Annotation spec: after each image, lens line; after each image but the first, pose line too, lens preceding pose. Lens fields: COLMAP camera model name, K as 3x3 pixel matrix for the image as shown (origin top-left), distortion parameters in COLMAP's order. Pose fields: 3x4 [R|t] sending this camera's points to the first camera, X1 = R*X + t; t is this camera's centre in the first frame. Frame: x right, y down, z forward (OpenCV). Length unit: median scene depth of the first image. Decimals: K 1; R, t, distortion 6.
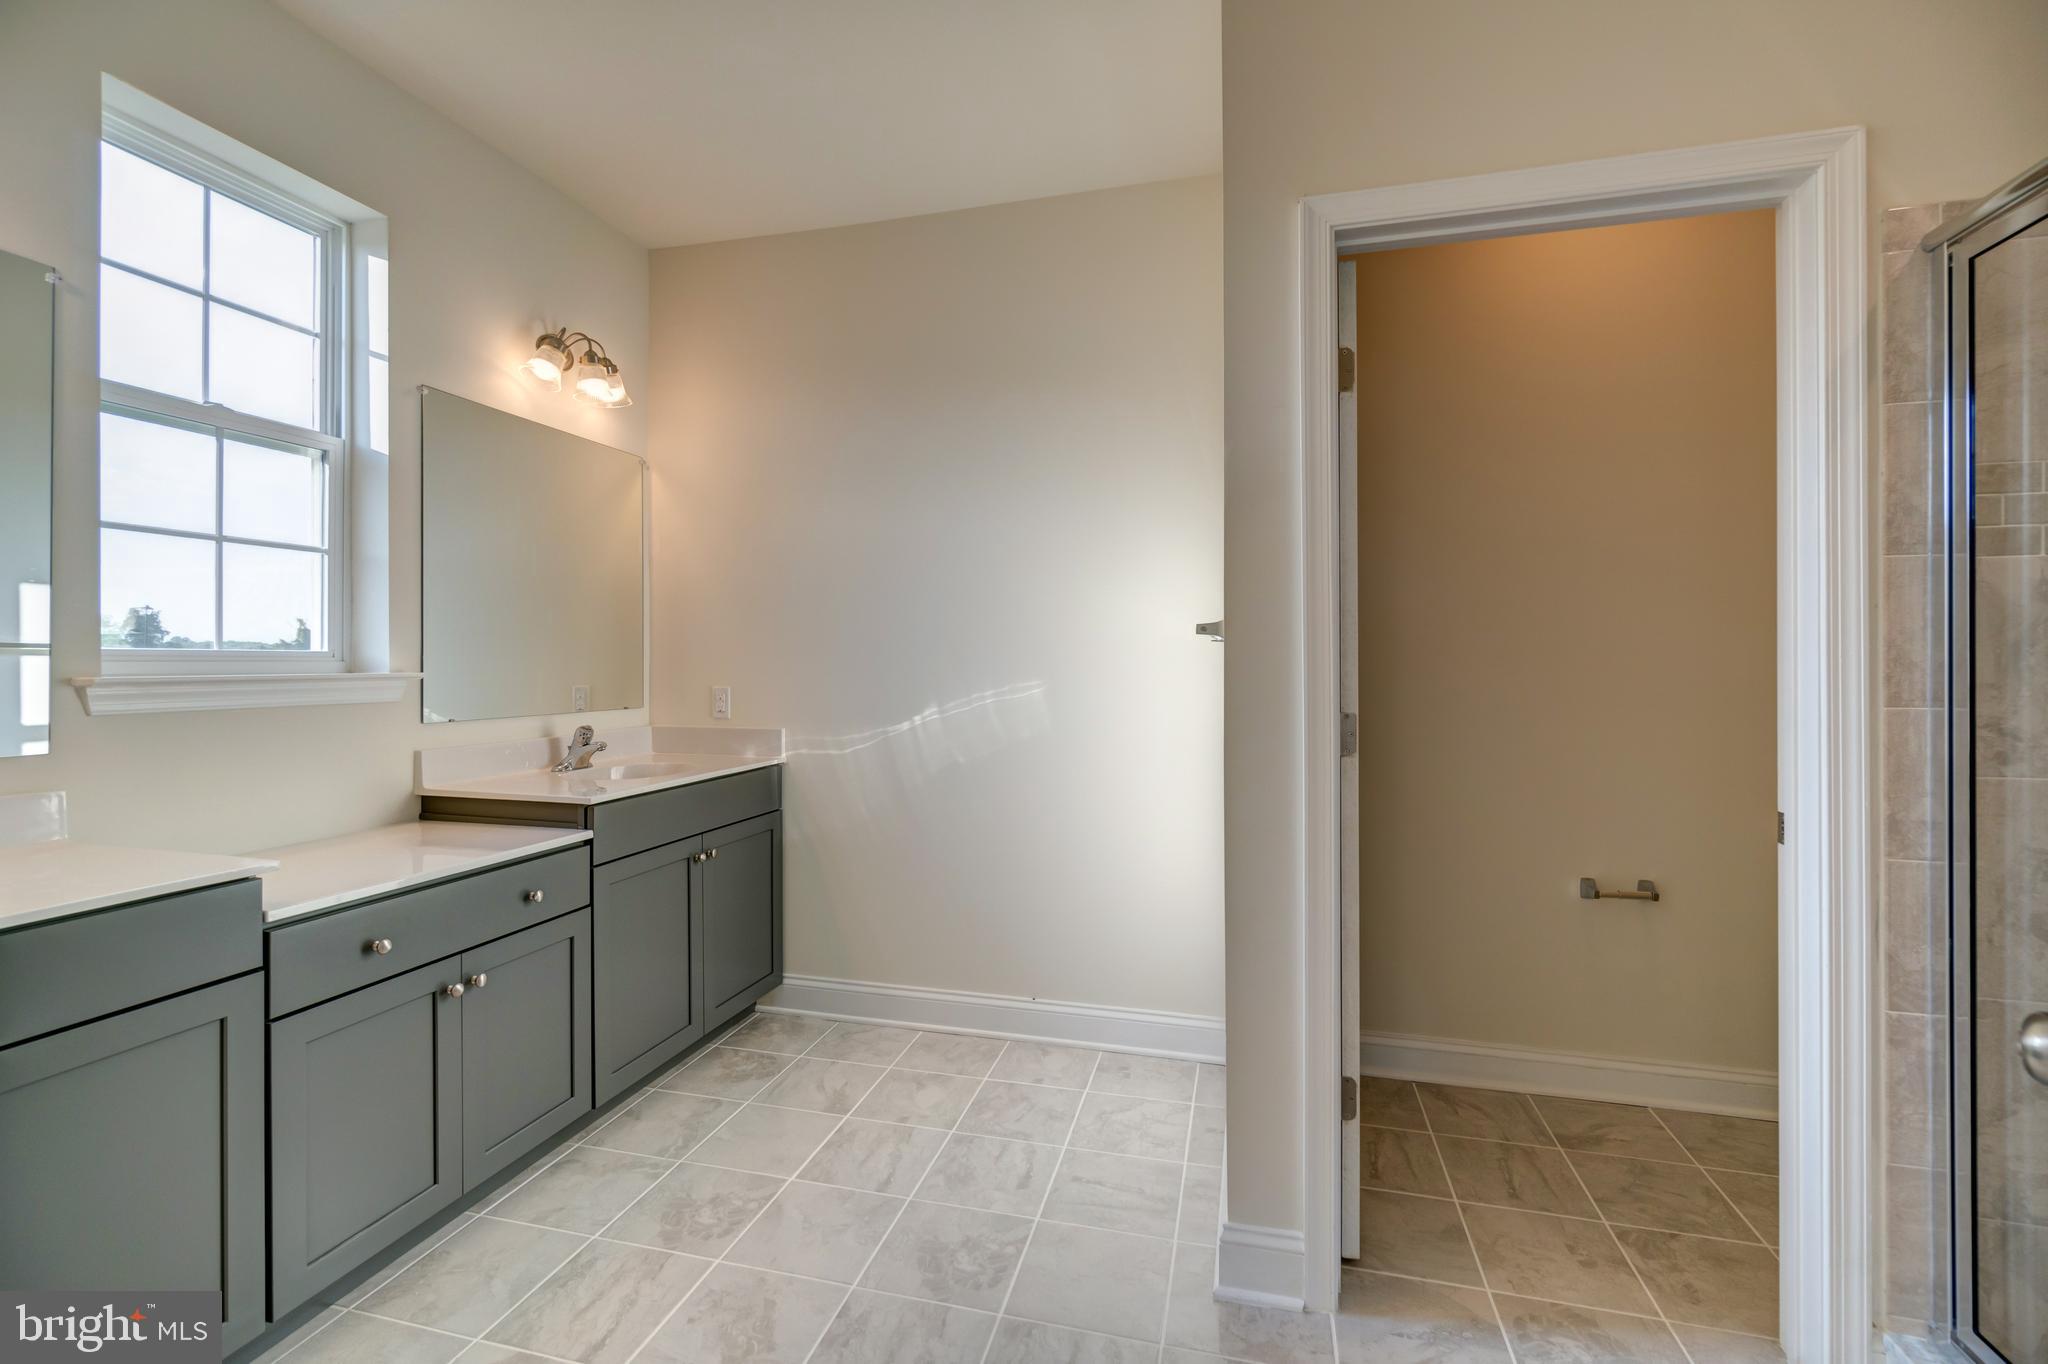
lens RADIAL K [[890.6, 0, 1017.3], [0, 890.6, 668.1], [0, 0, 1]] dist [-0.005347, 0.000488]
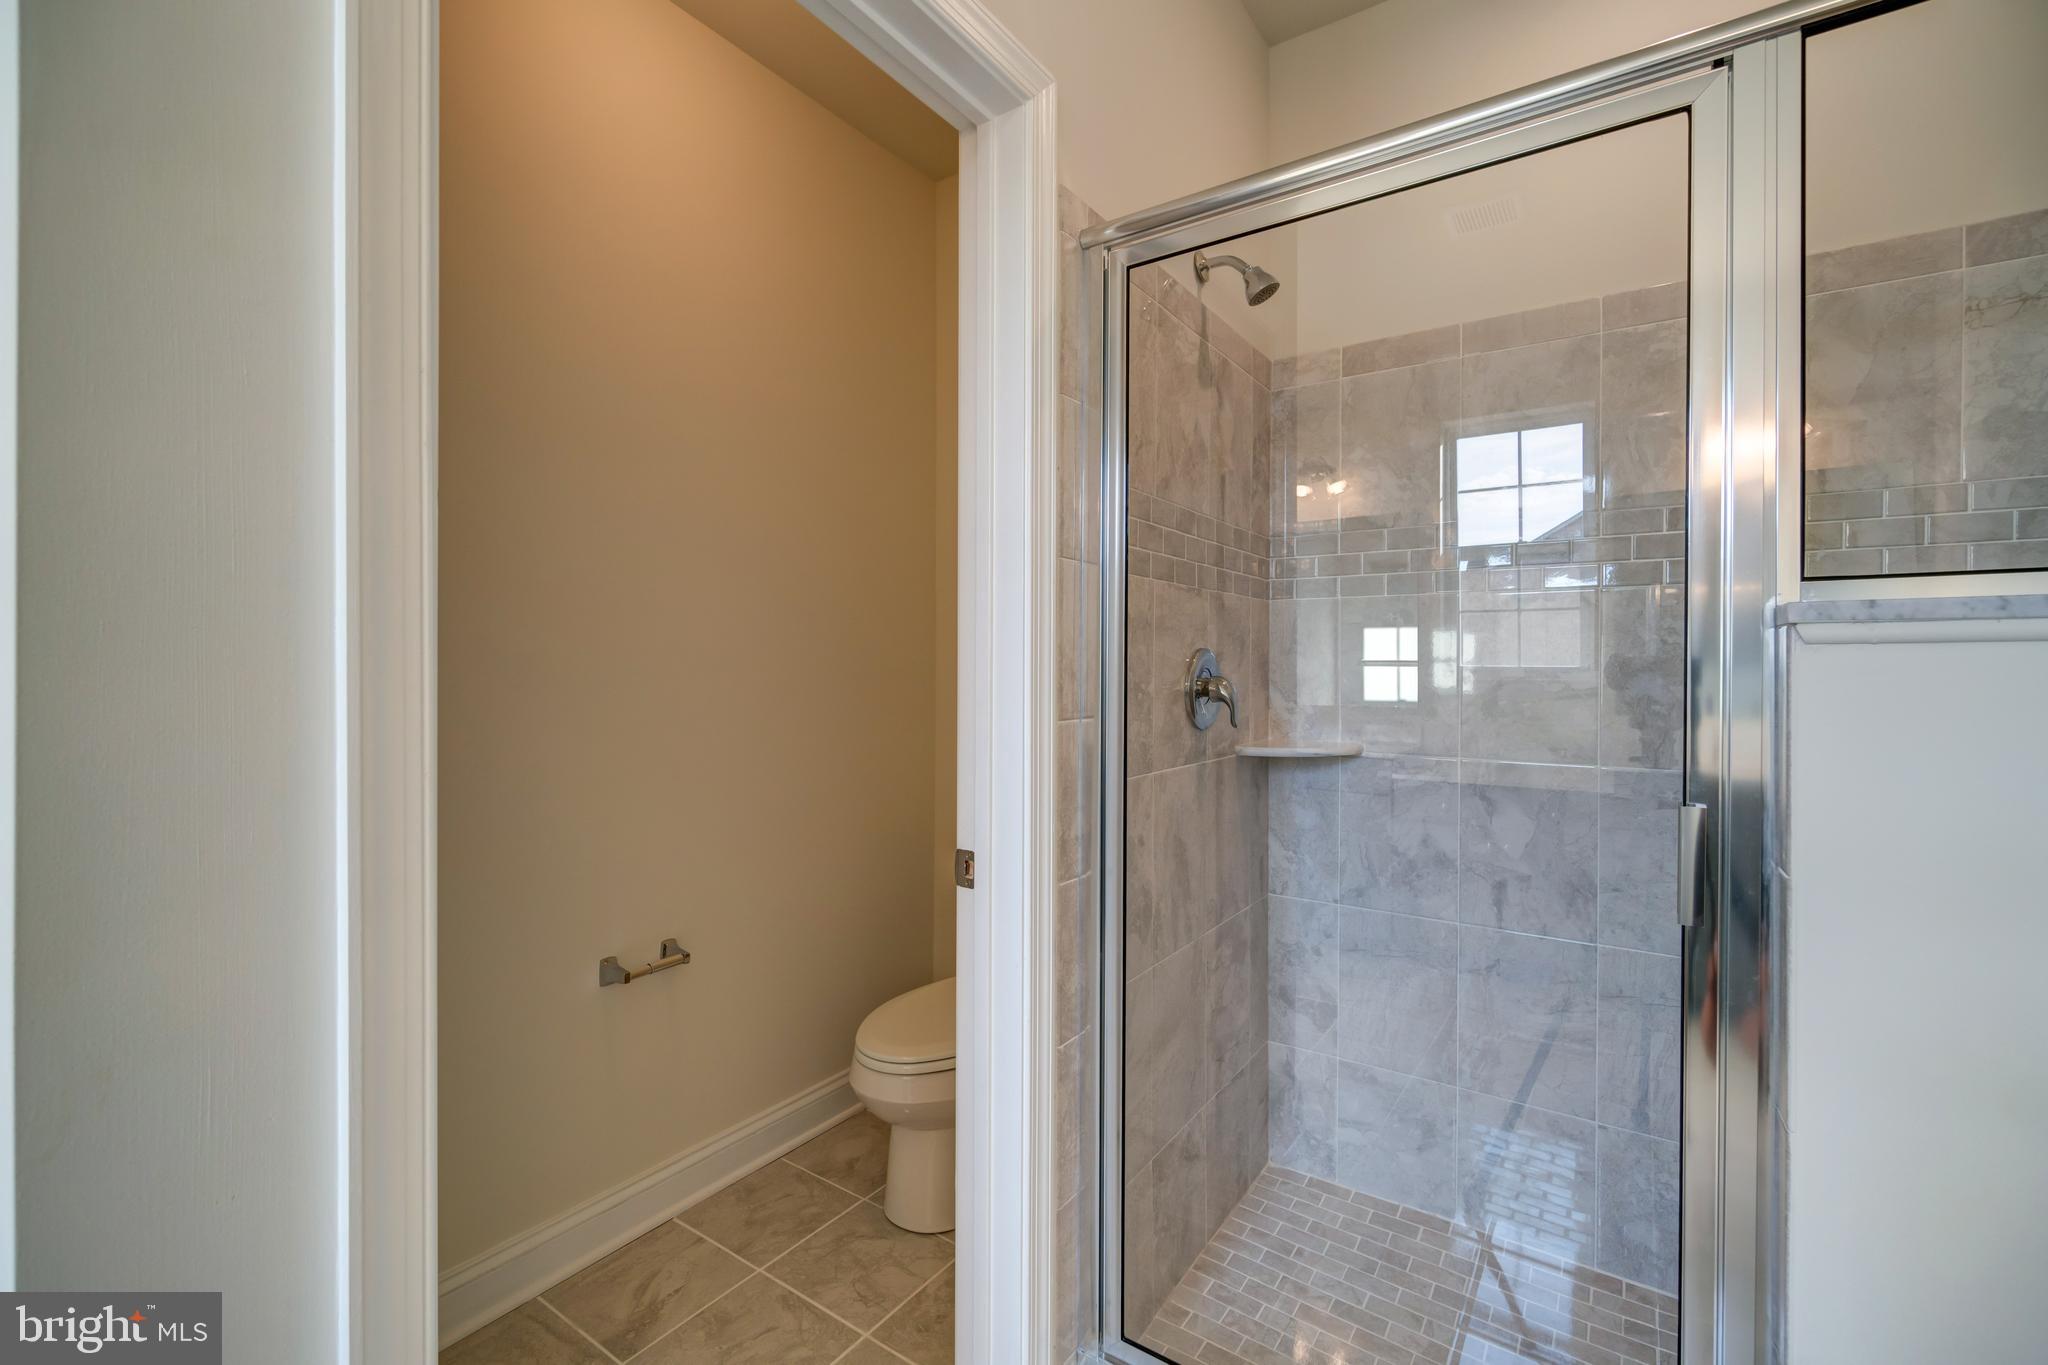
lens RADIAL K [[890.6, 0, 1034.0], [0, 890.6, 668.1], [0, 0, 1]] dist [-0.005347, 0.000488]
pose [[0.335791, 0.002556, 0.941933, 0.056497], [0.005406, 0.999975, -0.004640, -0.004306], [-0.941921, 0.006650, 0.335769, 0.436013]]
